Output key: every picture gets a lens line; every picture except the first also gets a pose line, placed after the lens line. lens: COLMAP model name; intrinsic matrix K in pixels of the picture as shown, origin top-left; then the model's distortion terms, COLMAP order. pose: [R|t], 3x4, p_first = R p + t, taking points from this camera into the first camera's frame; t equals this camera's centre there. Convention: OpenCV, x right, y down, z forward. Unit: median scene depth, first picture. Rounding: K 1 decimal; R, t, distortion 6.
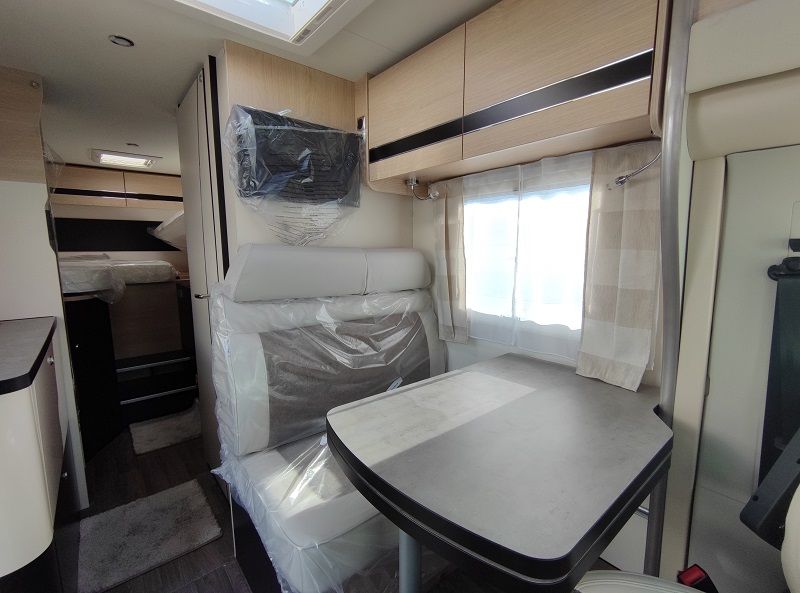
lens RADIAL K [[361.1, 0, 400.0], [0, 361.1, 296.5], [0, 0, 1]] dist [-0.000987, -0.000556]
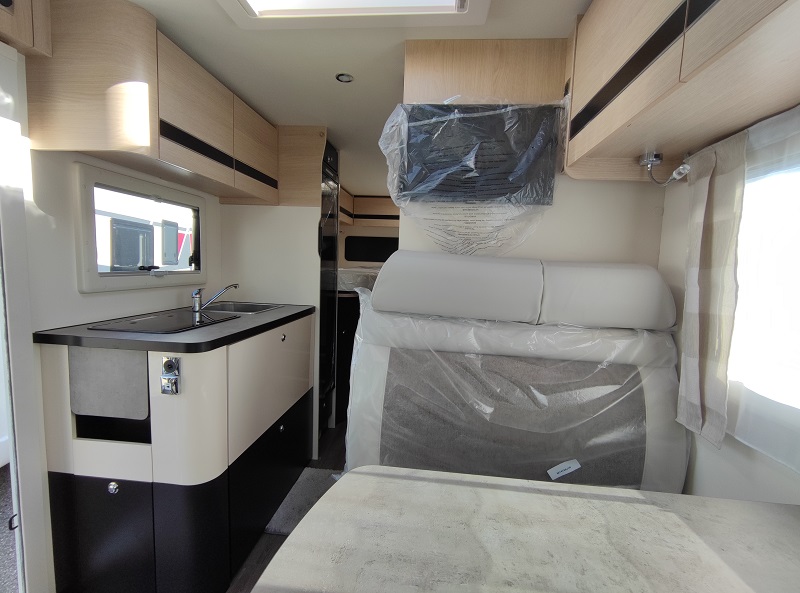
lens RADIAL K [[361.1, 0, 400.0], [0, 361.1, 296.5], [0, 0, 1]] dist [-0.000987, -0.000556]
pose [[0.703738, 0.094512, -0.704145, 0.205024], [-0.132670, 0.991160, 0.000443, -0.023767], [0.697962, 0.093107, 0.710056, 0.292334]]
